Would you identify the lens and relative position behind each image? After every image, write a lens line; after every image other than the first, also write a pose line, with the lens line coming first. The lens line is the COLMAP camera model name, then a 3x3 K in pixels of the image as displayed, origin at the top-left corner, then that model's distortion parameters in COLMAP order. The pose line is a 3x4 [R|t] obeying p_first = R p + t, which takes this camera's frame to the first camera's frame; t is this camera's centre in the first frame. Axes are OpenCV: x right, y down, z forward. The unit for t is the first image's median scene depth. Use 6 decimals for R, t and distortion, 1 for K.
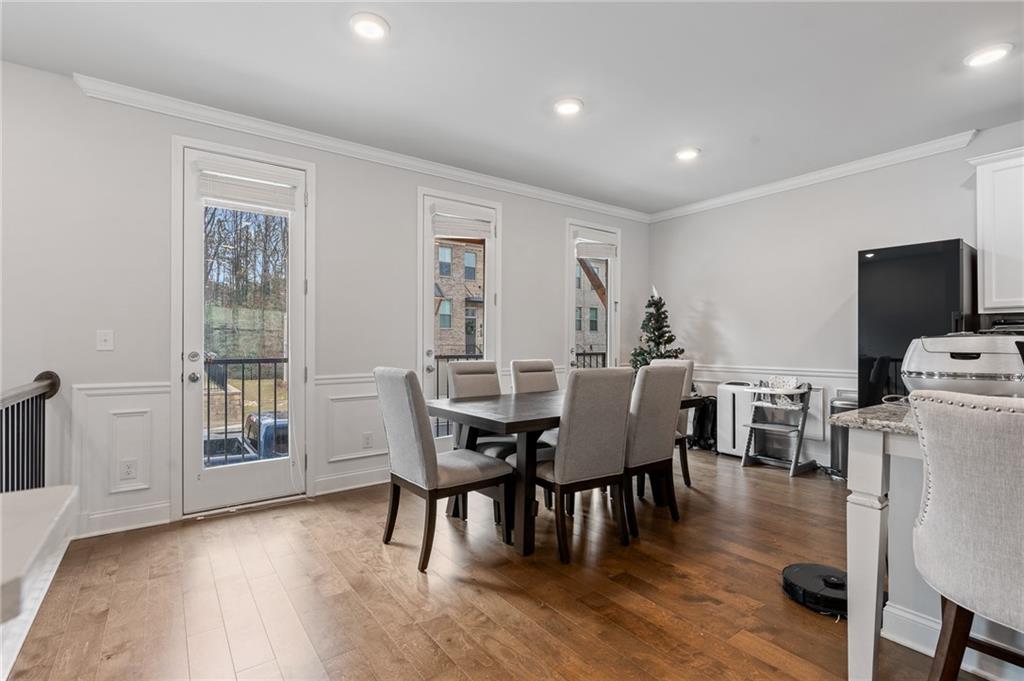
lens RADIAL K [[476.3, 0, 508.6], [0, 476.3, 341.8], [0, 0, 1]] dist [0.001151, 0.000077]
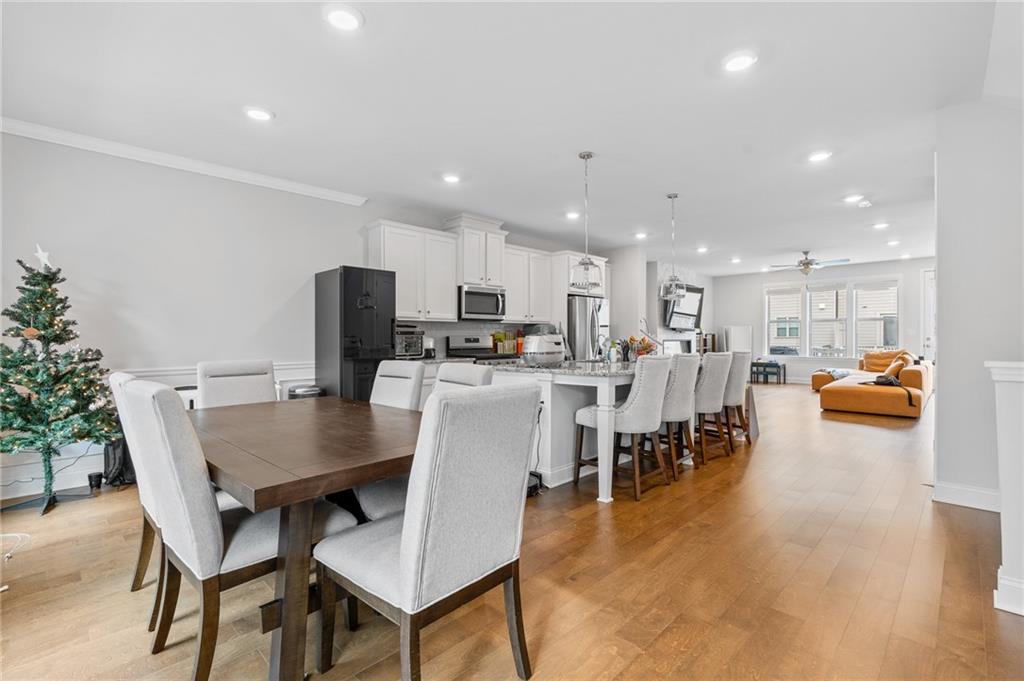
lens RADIAL K [[476.3, 0, 503.0], [0, 476.3, 342.1], [0, 0, 1]] dist [0.001151, 0.000077]
pose [[-0.165275, -0.010098, 0.986196, -0.700245], [0.000773, 0.999946, 0.010368, -0.001694], [-0.986247, 0.002475, -0.165259, 0.957503]]
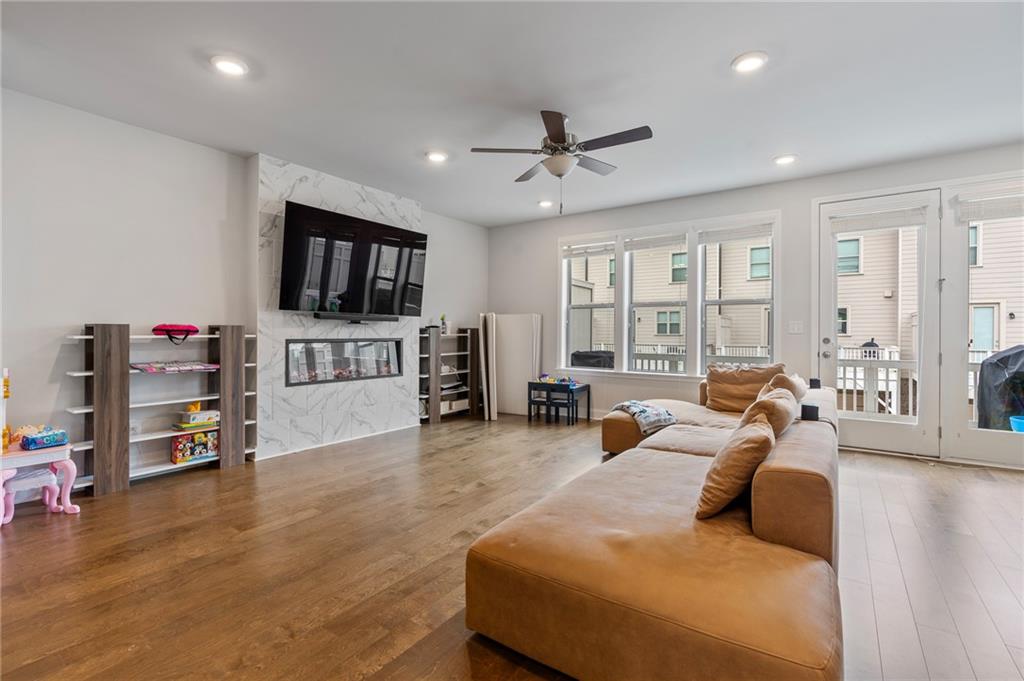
lens RADIAL K [[476.3, 0, 516.5], [0, 476.3, 334.1], [0, 0, 1]] dist [0.001151, 0.000077]
pose [[-0.337607, -0.004560, 0.941276, -0.436205], [-0.006795, 0.999974, 0.002407, -0.002424], [-0.941263, -0.005584, -0.337629, 0.641764]]
